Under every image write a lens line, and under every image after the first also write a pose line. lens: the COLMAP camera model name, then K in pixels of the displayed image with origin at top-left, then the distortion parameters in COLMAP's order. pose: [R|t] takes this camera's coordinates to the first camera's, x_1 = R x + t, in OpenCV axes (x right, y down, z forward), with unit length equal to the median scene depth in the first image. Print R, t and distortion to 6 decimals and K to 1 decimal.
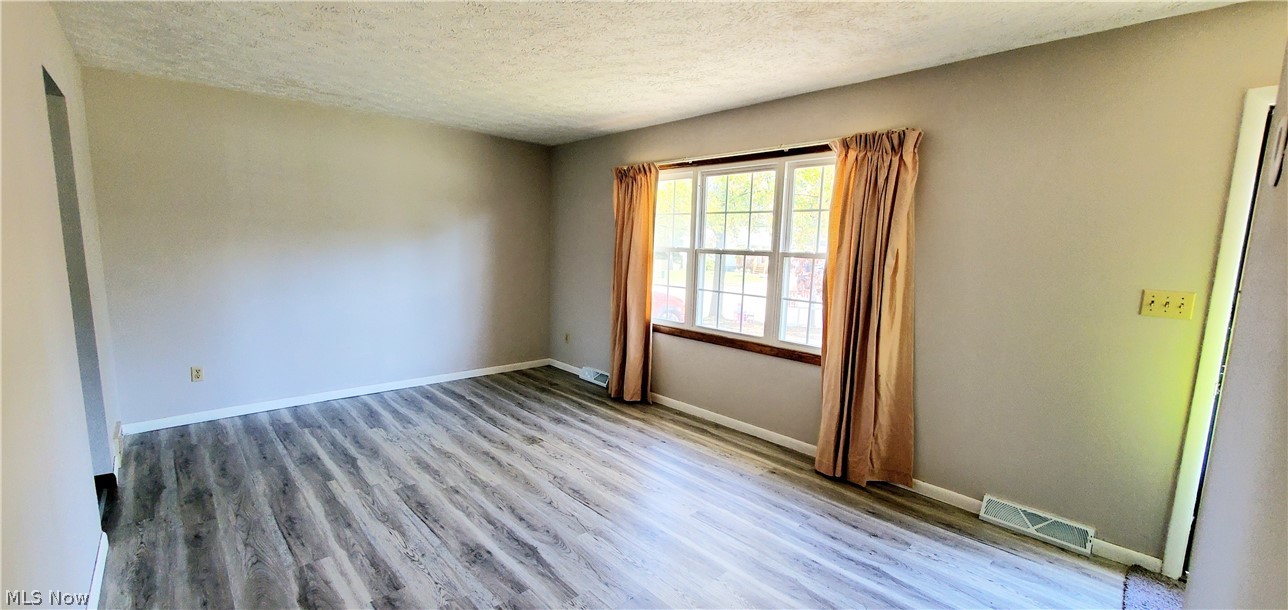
lens RADIAL K [[512.1, 0, 640.9], [0, 512.1, 309.0], [0, 0, 1]] dist [-0.001040, 0.000132]
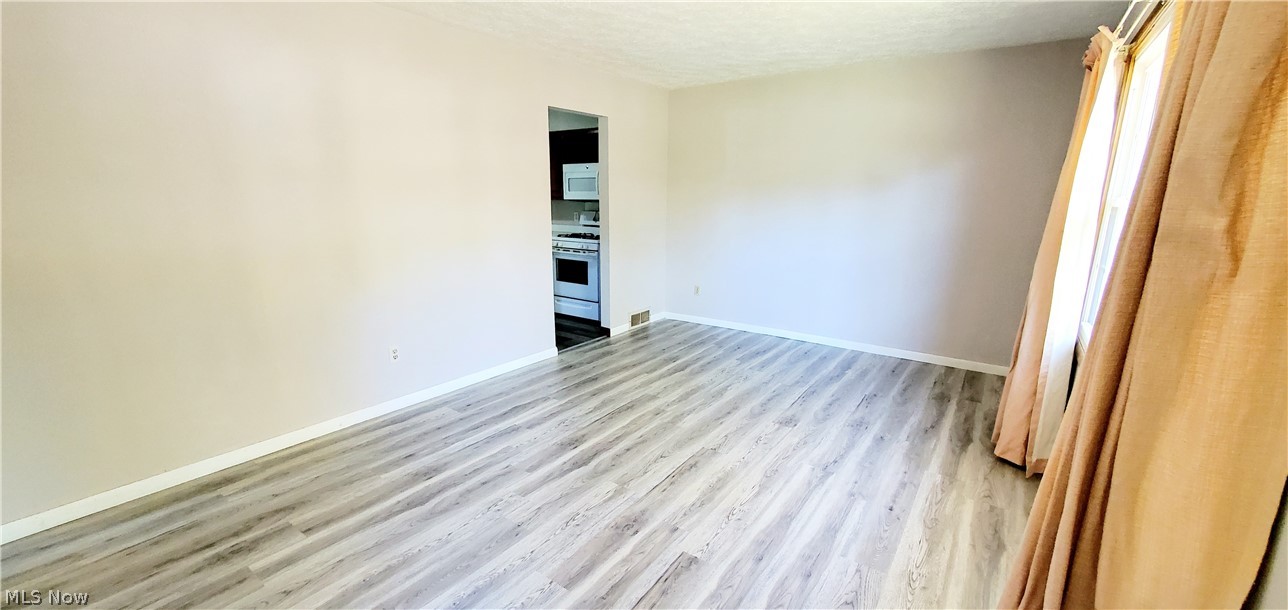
lens RADIAL K [[512.1, 0, 642.3], [0, 512.1, 309.5], [0, 0, 1]] dist [-0.001040, 0.000132]
pose [[0.200021, 0.191548, -0.960886, 0.523699], [-0.124966, 0.977682, 0.168883, -0.048059], [0.971790, 0.086298, 0.219494, 0.522149]]
